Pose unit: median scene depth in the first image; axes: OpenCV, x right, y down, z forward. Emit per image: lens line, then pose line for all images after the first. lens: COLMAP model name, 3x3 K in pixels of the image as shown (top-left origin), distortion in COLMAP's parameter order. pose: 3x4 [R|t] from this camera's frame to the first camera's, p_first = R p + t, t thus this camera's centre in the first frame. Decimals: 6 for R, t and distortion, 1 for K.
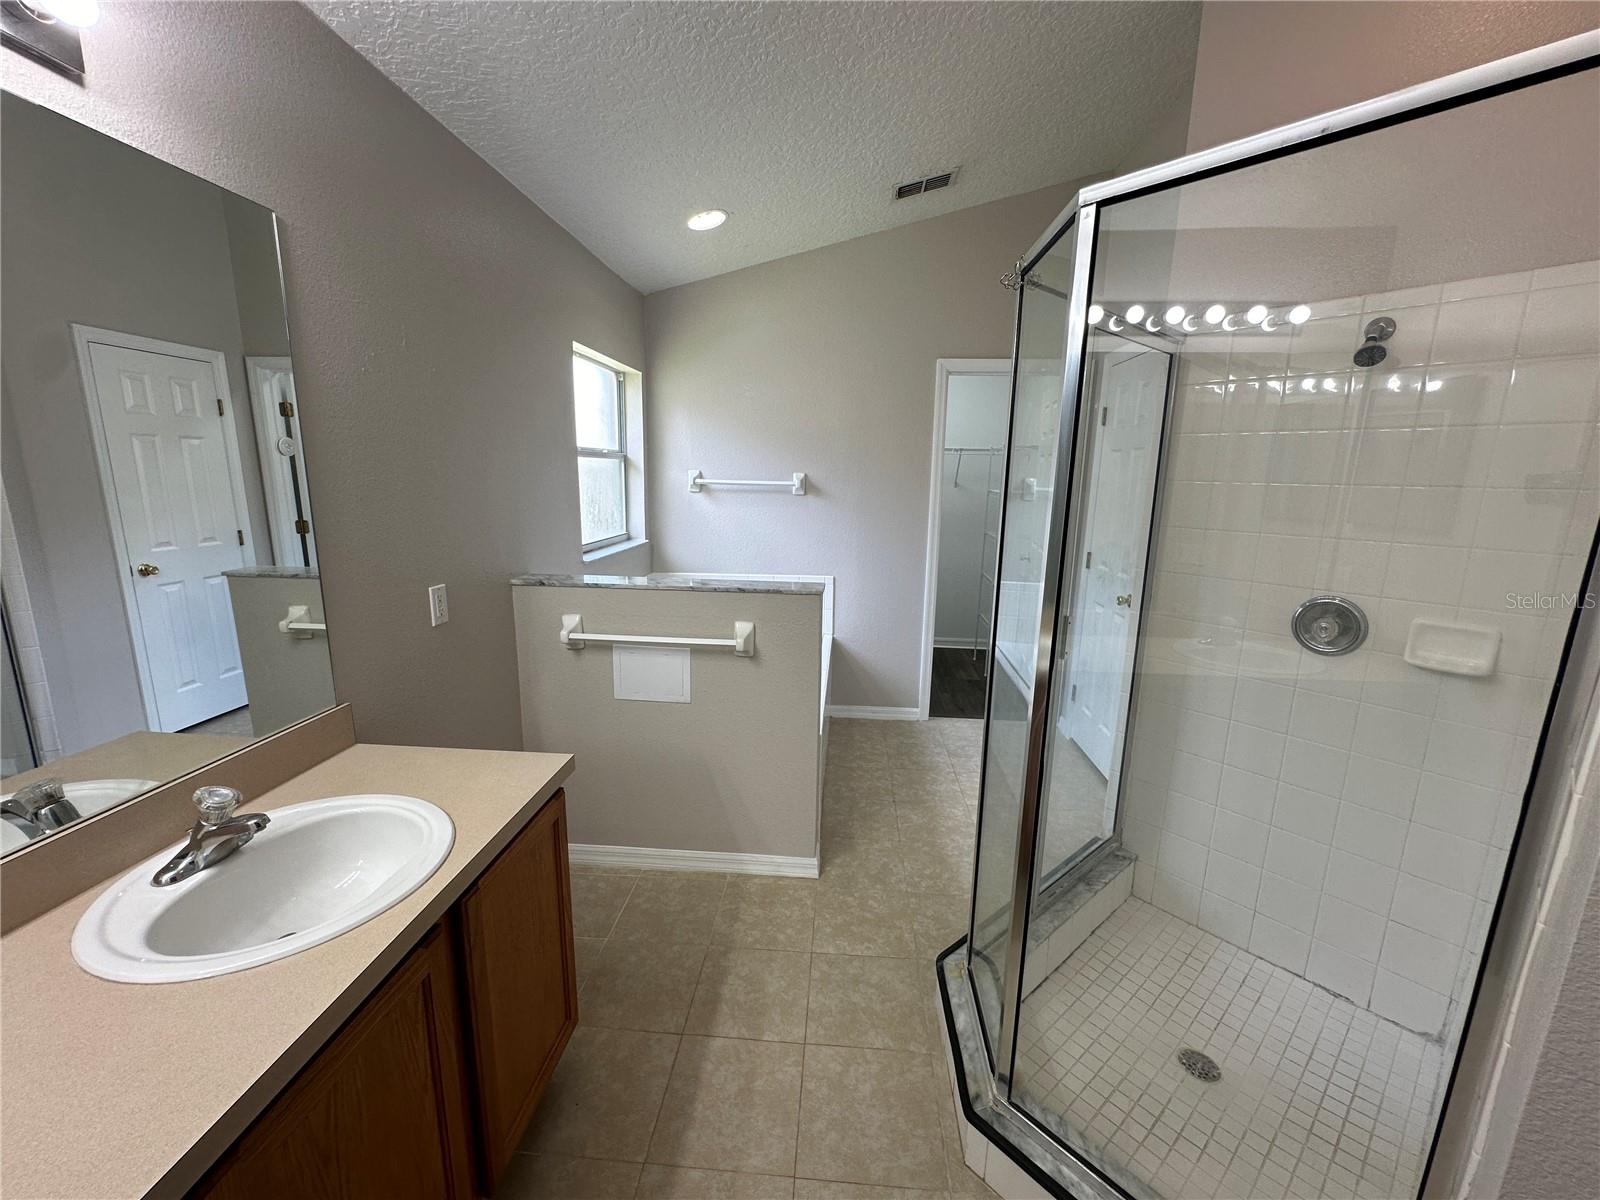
lens RADIAL K [[643.2, 0, 798.7], [0, 643.2, 599.7], [0, 0, 1]] dist [-0.003979, 0.000457]
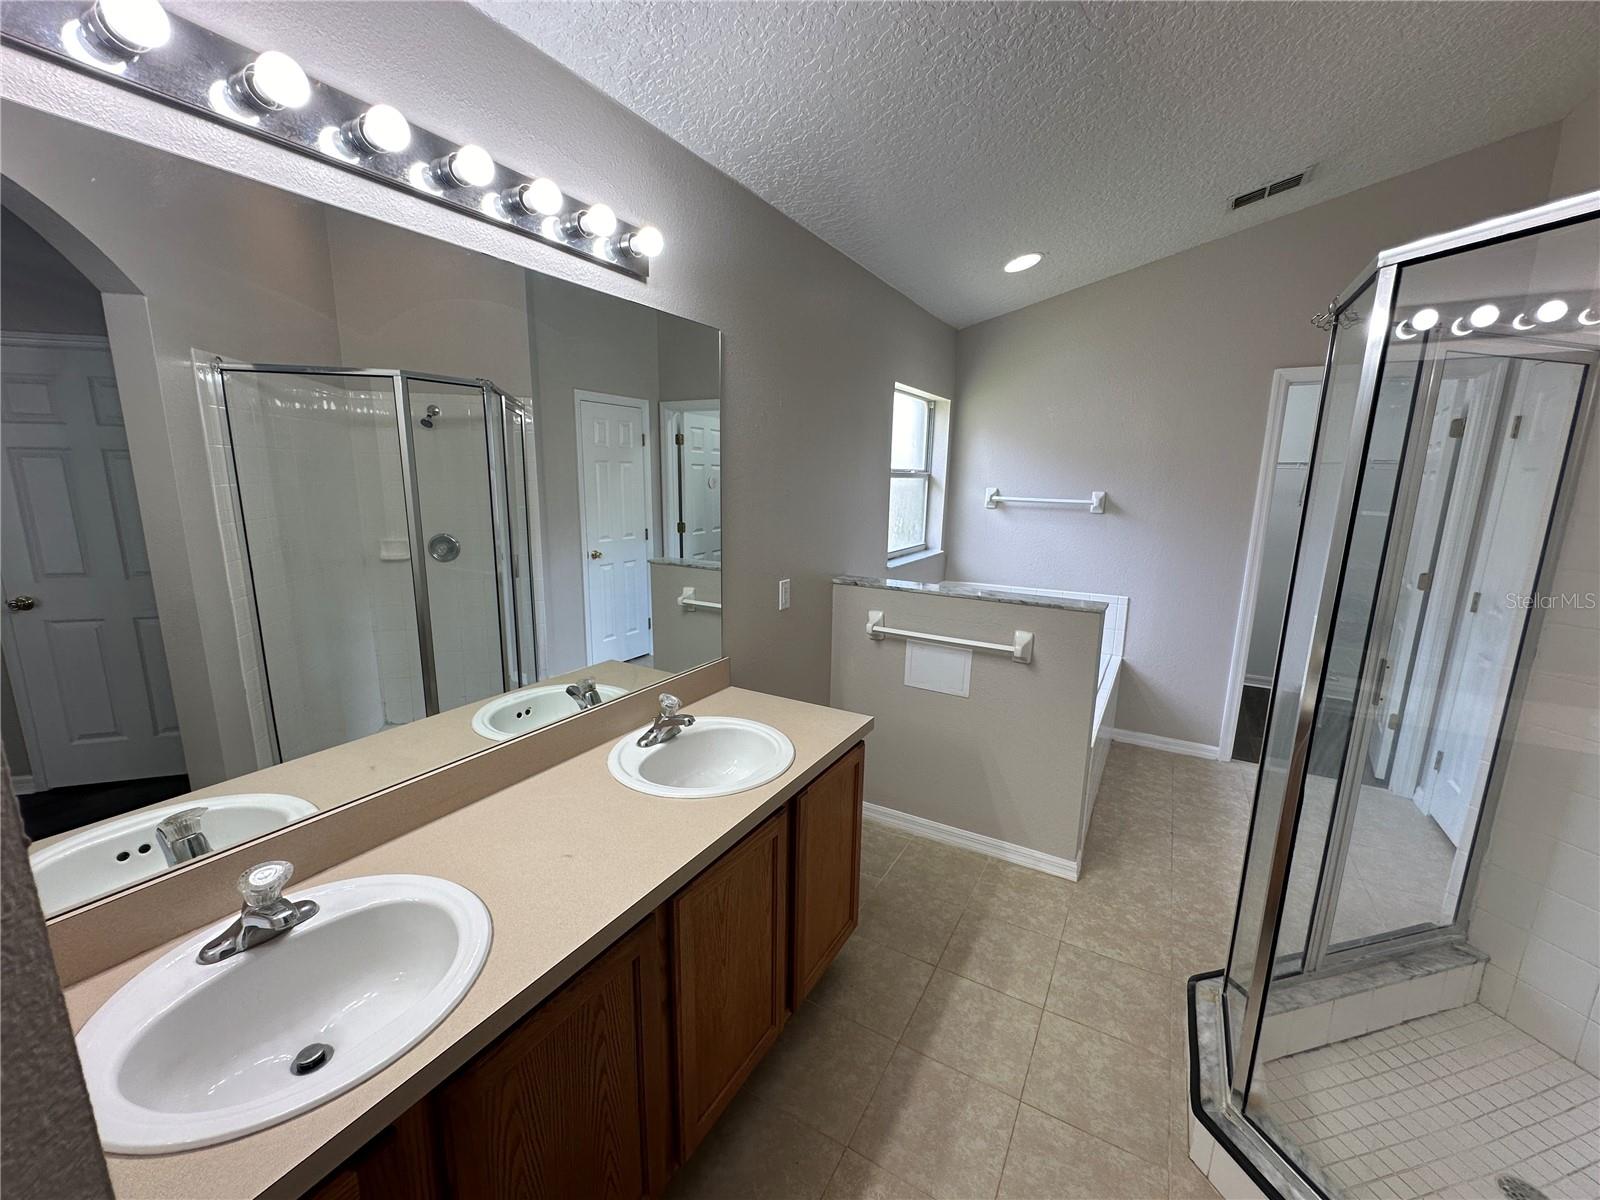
lens RADIAL K [[643.2, 0, 802.4], [0, 643.2, 599.9], [0, 0, 1]] dist [-0.003979, 0.000457]
pose [[0.902565, 0.081592, -0.422753, 0.034597], [-0.086037, 0.996255, 0.008593, 0.003380], [0.421870, 0.028617, 0.906204, -0.166297]]
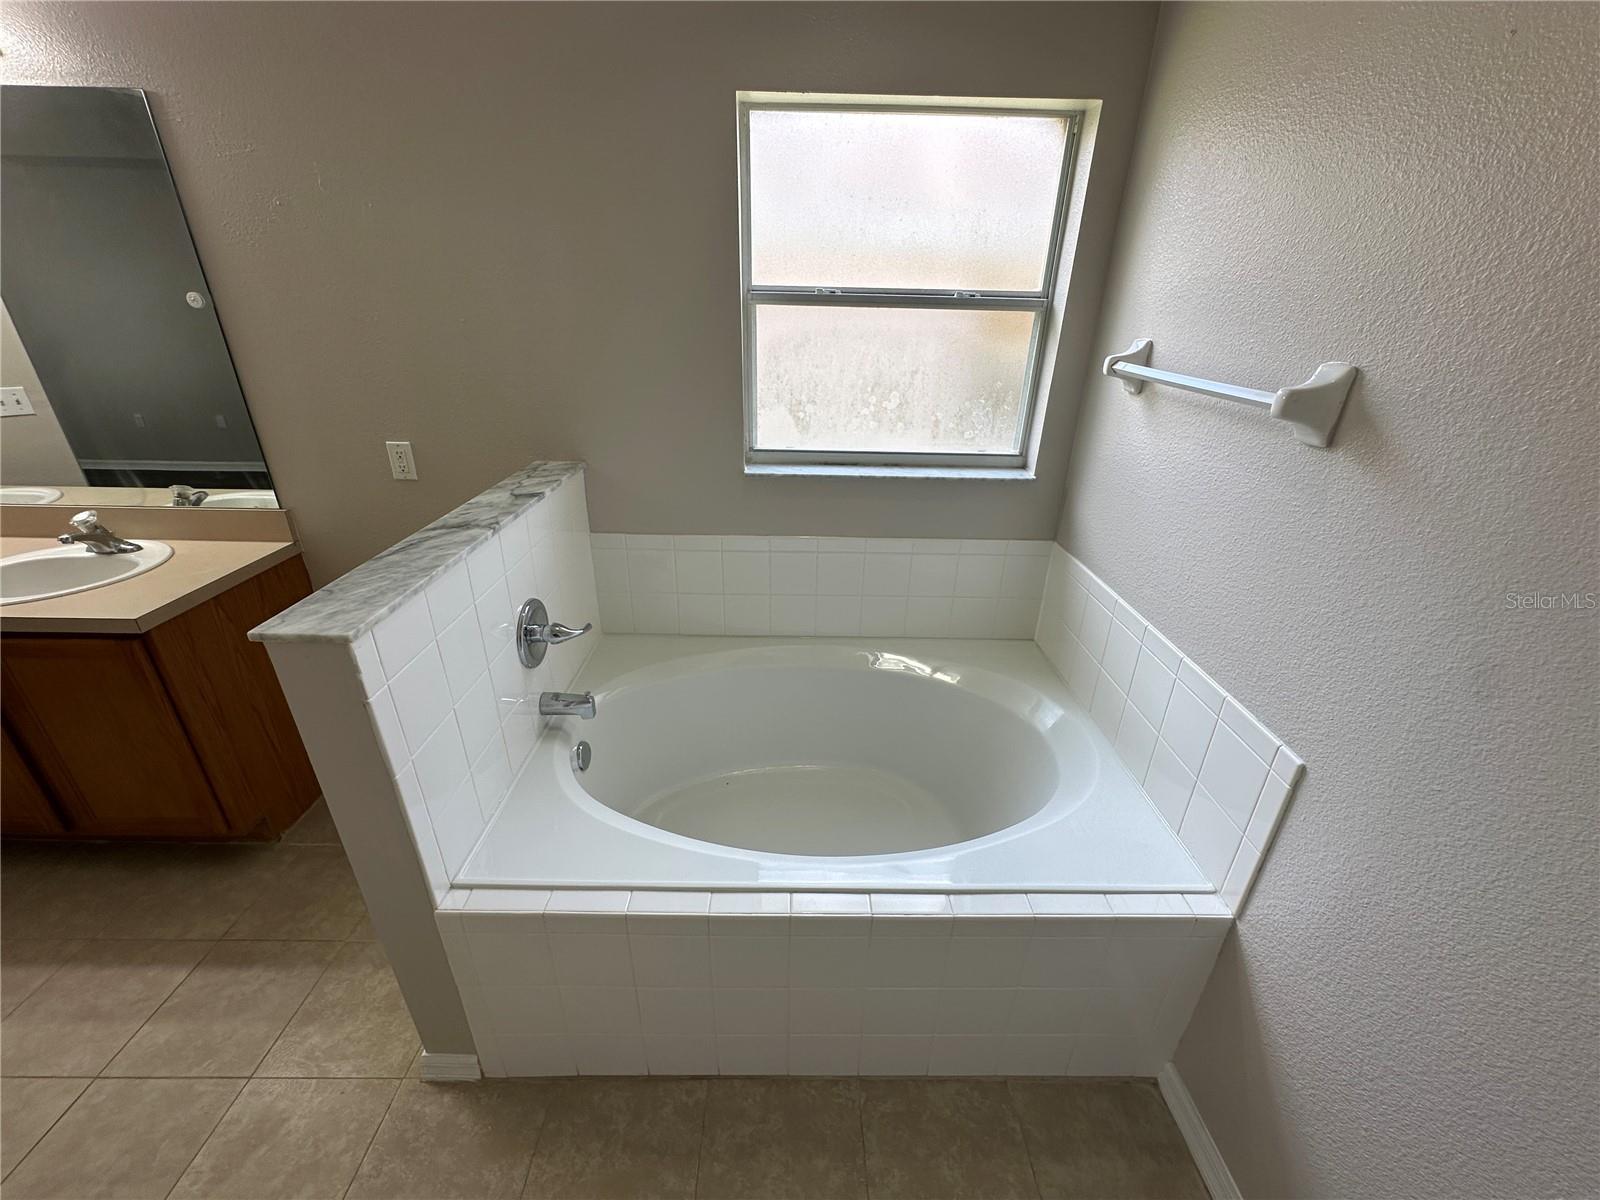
lens RADIAL K [[643.2, 0, 801.3], [0, 643.2, 595.5], [0, 0, 1]] dist [-0.003979, 0.000457]
pose [[0.084749, 0.404609, -0.910554, 0.441578], [-0.213112, 0.900056, 0.380108, -0.274007], [0.973345, 0.161836, 0.162506, 1.256175]]
